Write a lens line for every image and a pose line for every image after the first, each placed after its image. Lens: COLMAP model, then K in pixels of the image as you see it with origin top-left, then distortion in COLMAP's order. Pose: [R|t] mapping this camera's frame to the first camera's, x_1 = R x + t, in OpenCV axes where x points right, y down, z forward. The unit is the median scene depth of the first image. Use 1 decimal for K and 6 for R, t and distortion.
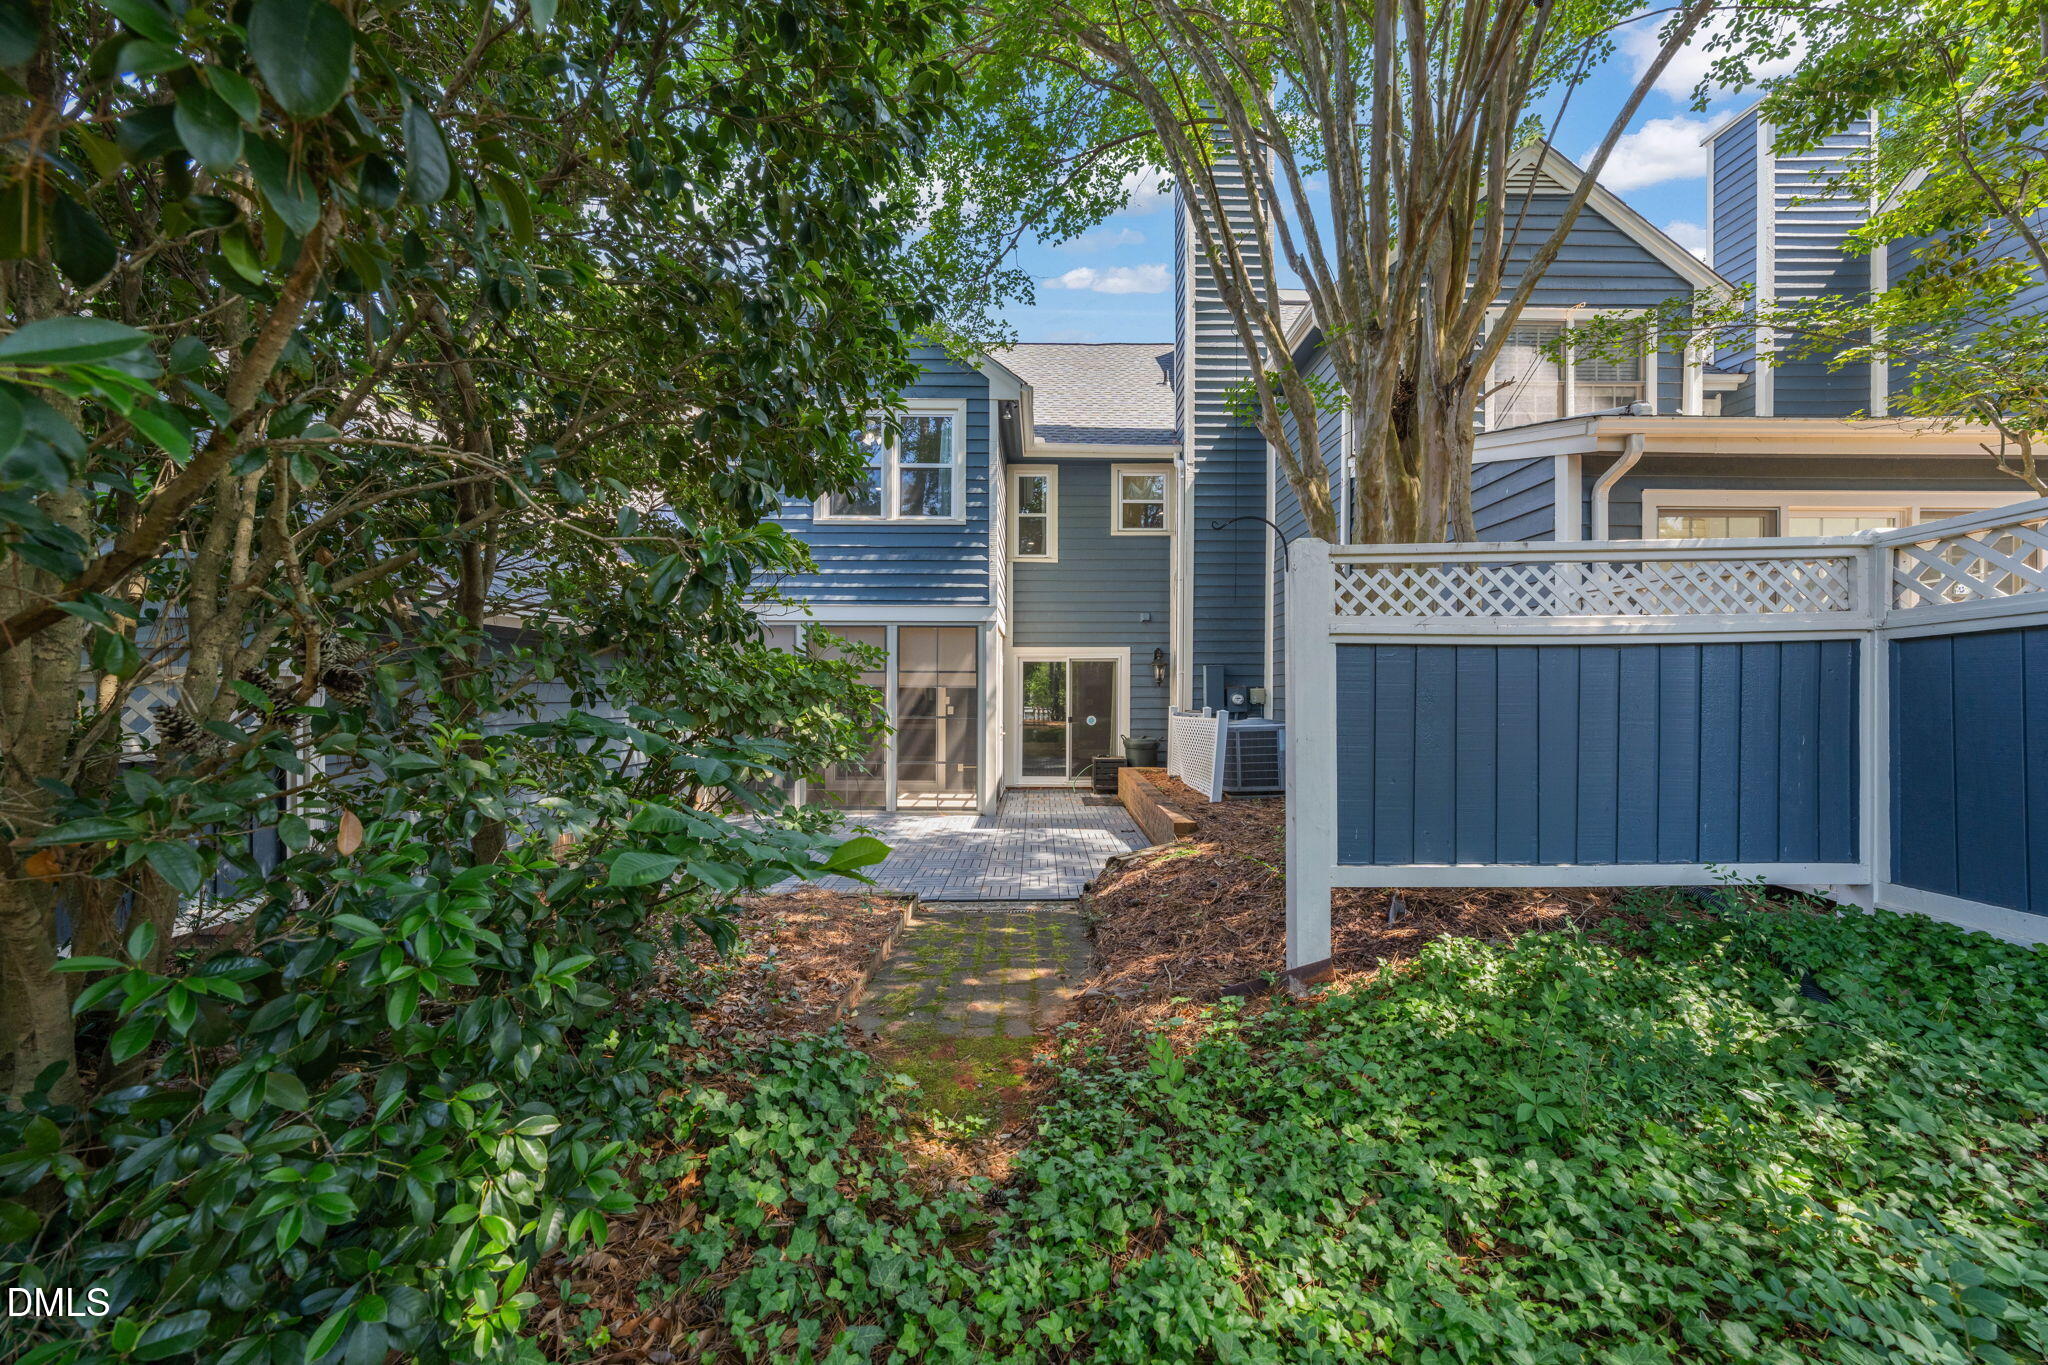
lens RADIAL K [[747.6, 0, 1024.6], [0, 747.6, 696.1], [0, 0, 1]] dist [-0.000226, -0.000009]
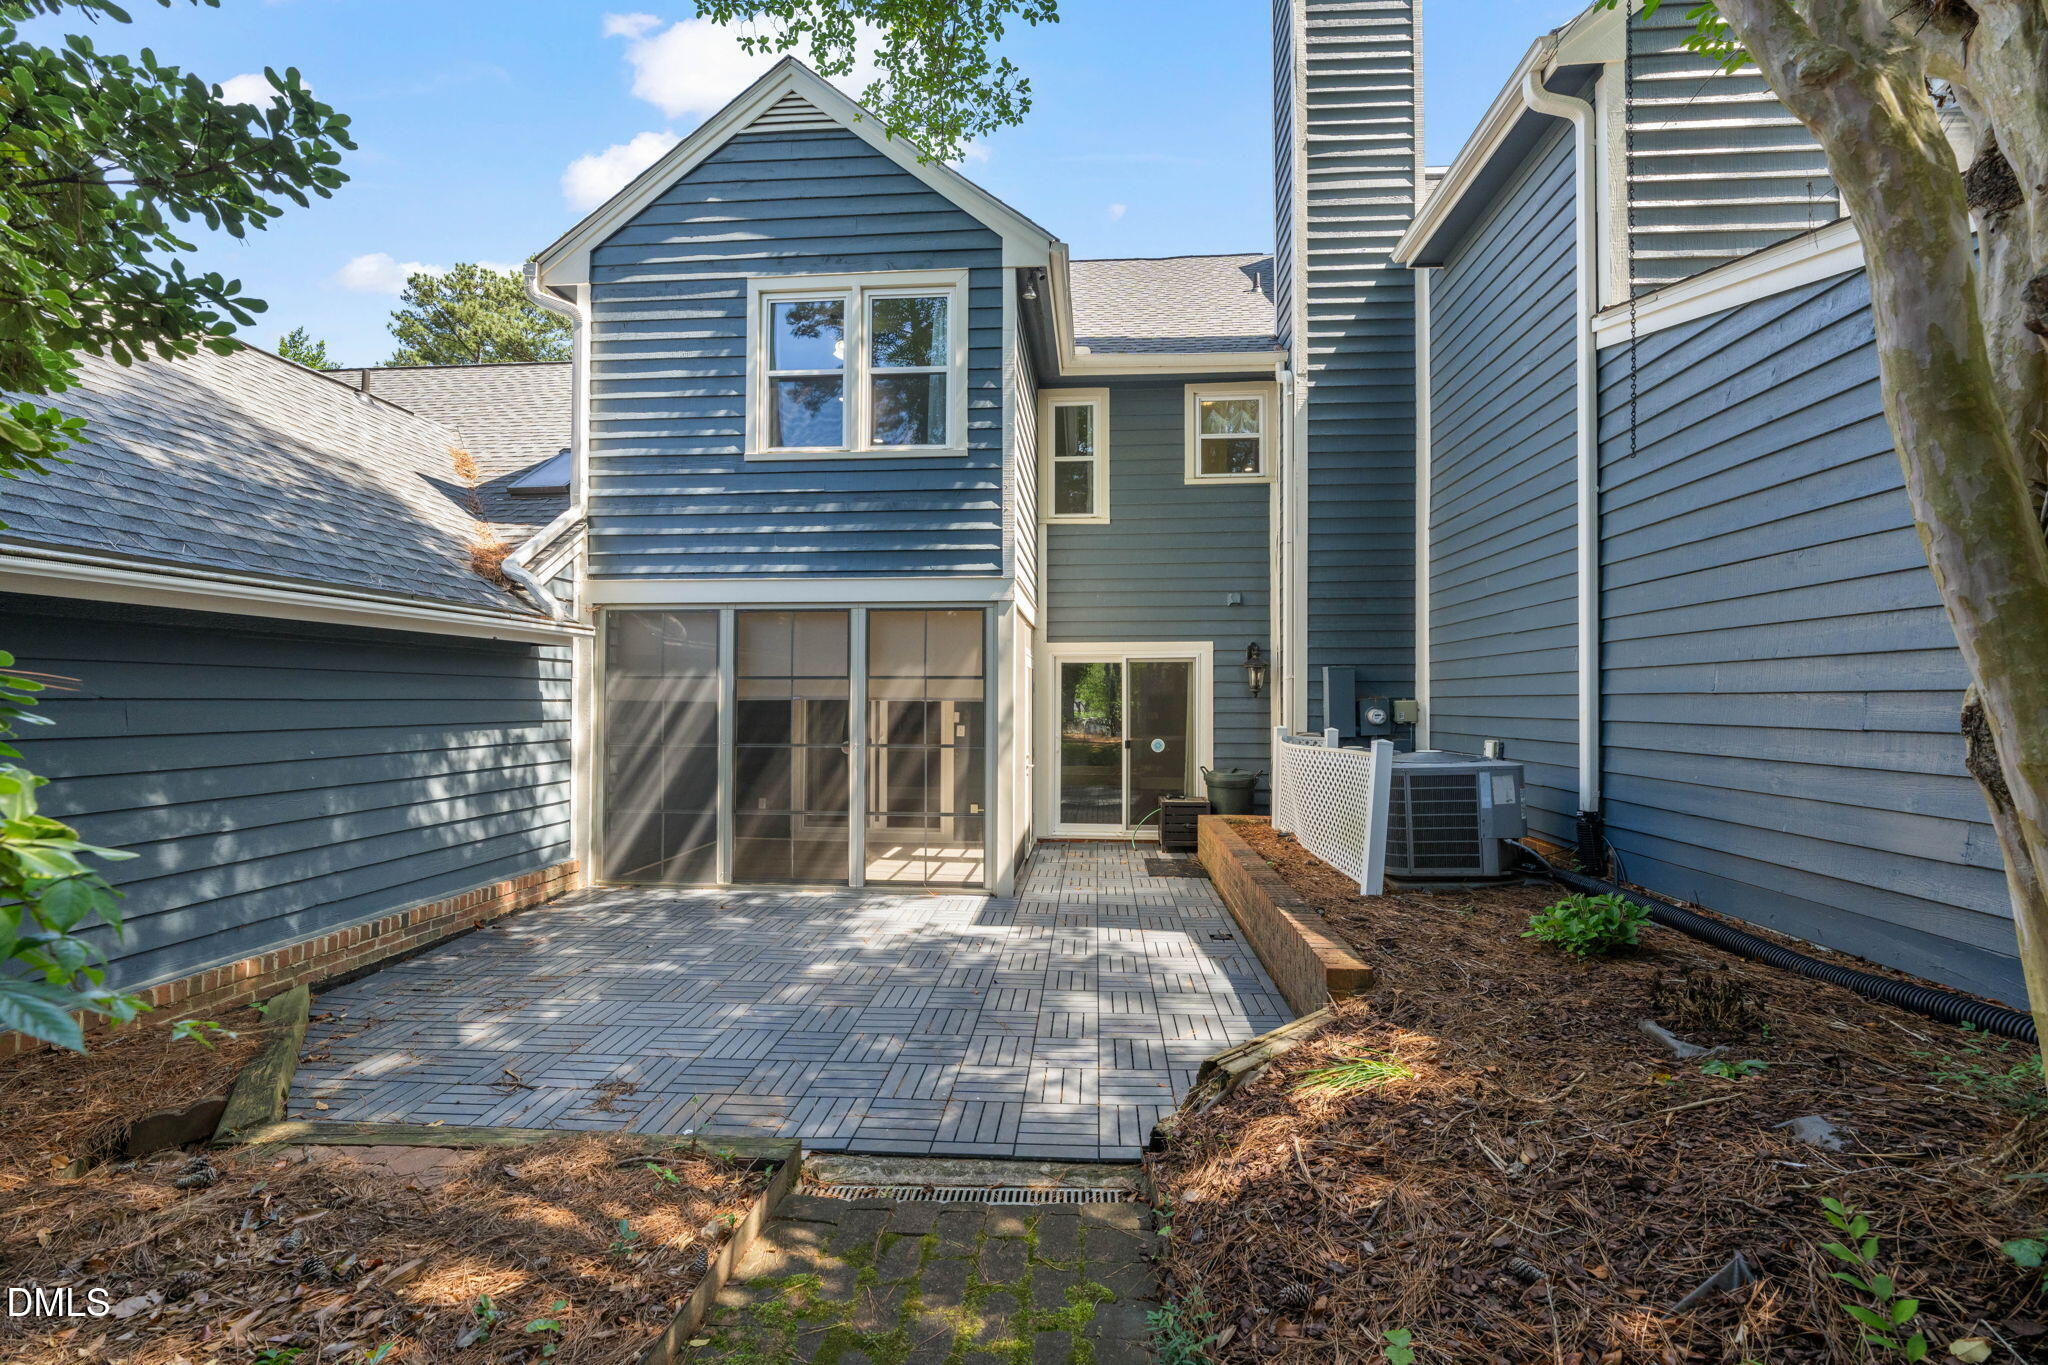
lens RADIAL K [[805.3, 0, 1033.0], [0, 805.3, 687.3], [0, 0, 1]] dist [-0.002685, -0.000039]
pose [[0.998213, -0.002262, -0.059708, 0.018598], [0.001061, 0.999796, -0.020148, -0.007934], [0.059741, 0.020049, 0.998013, 0.254909]]
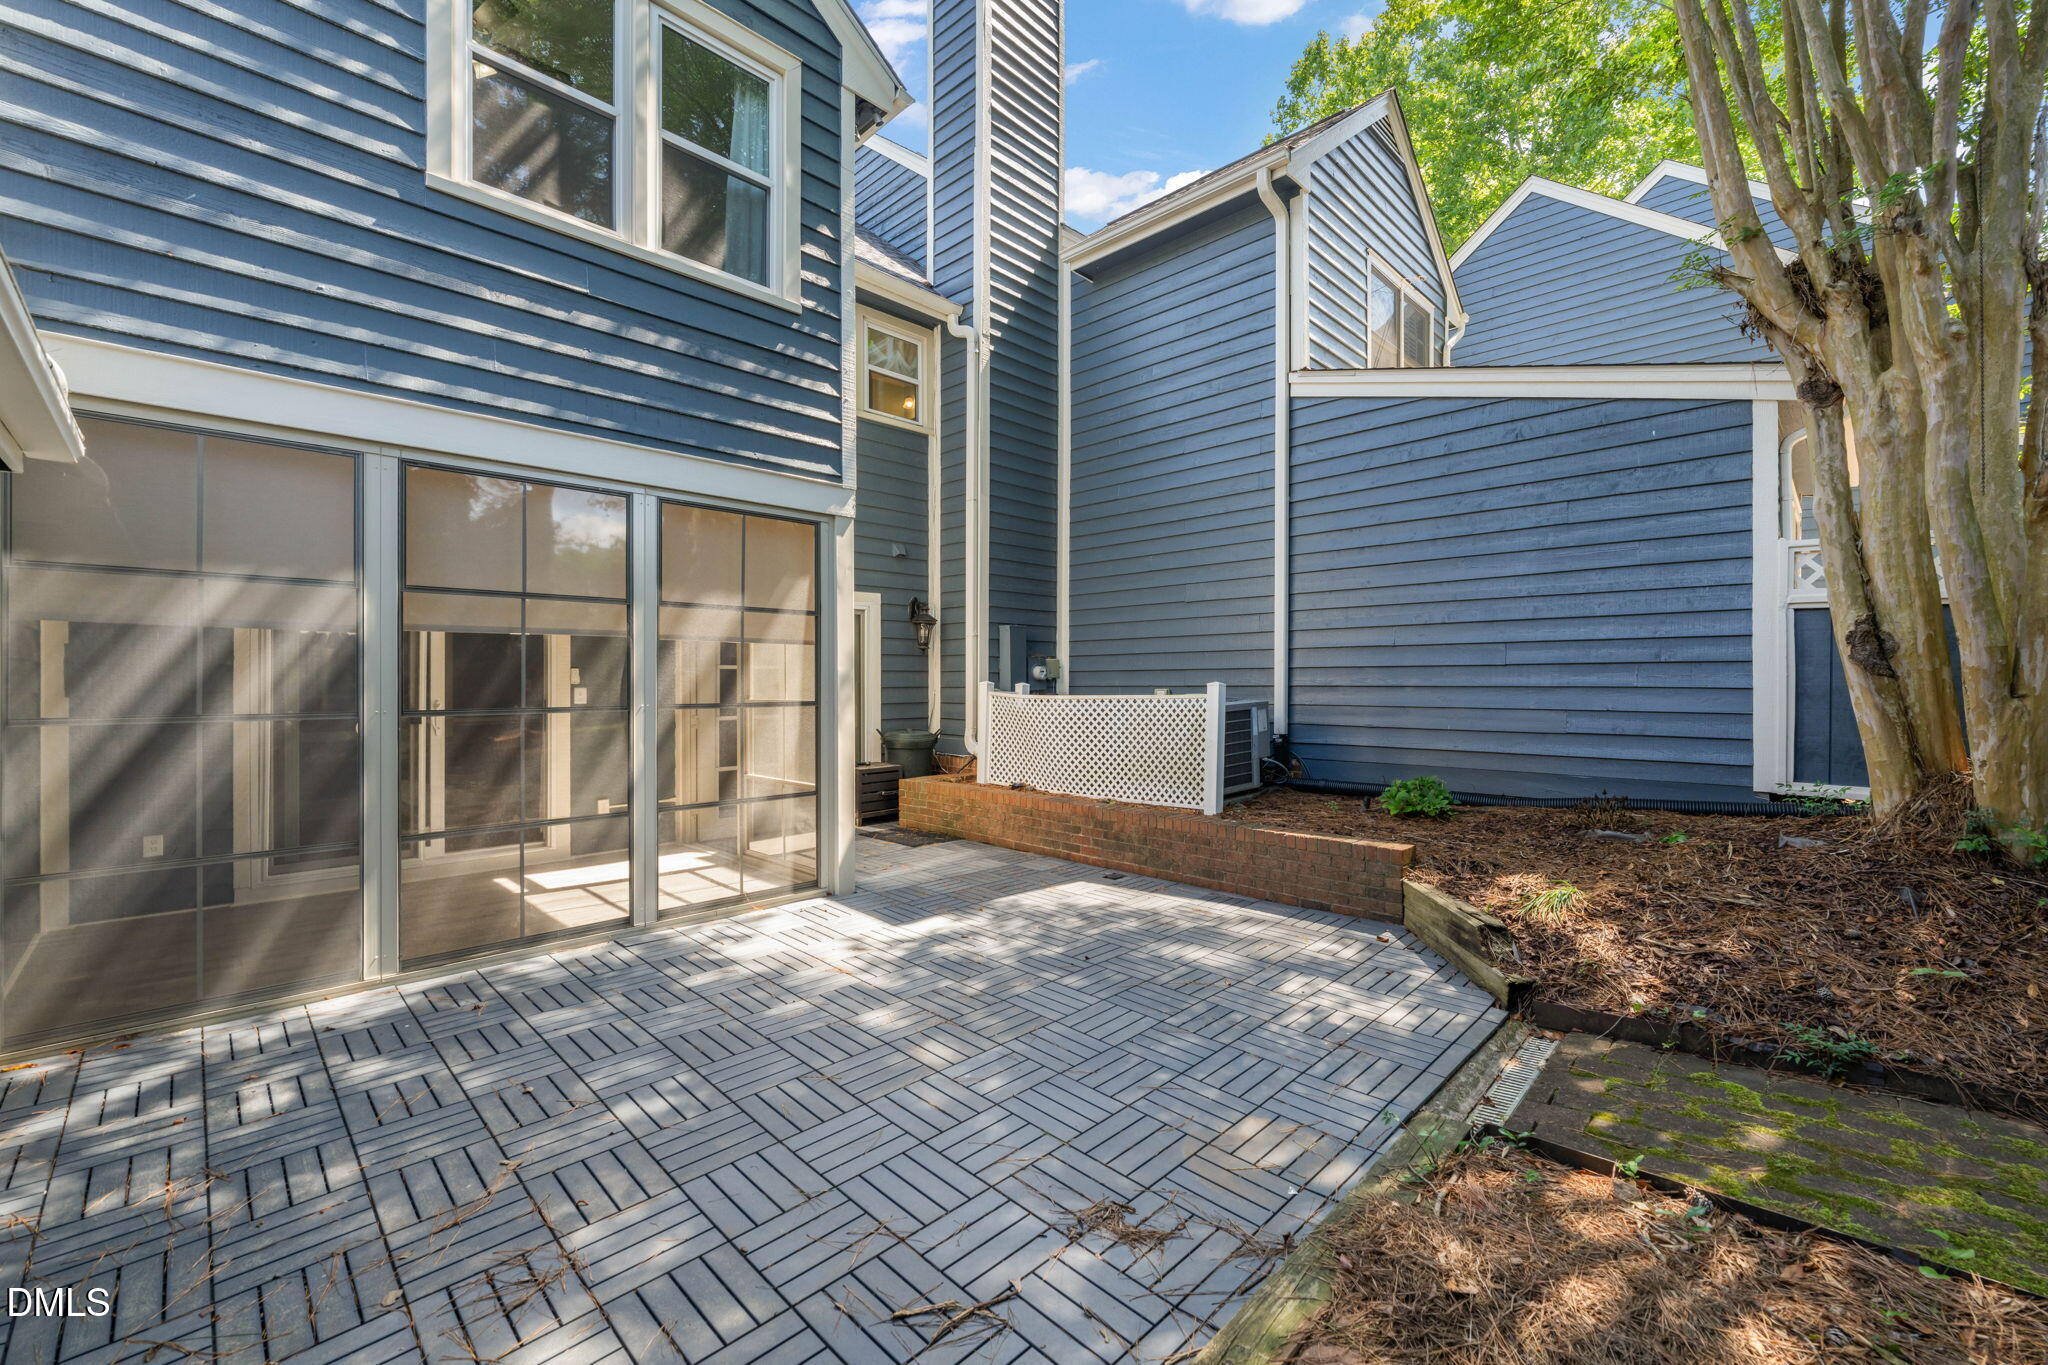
lens RADIAL K [[838.5, 0, 1032.3], [0, 838.5, 683.5], [0, 0, 1]] dist [-0.002092, -0.000124]
pose [[0.681020, -0.007599, 0.732225, -0.329349], [0.007912, 0.999964, 0.003020, 0.012448], [-0.732222, 0.003737, 0.681056, 0.443054]]
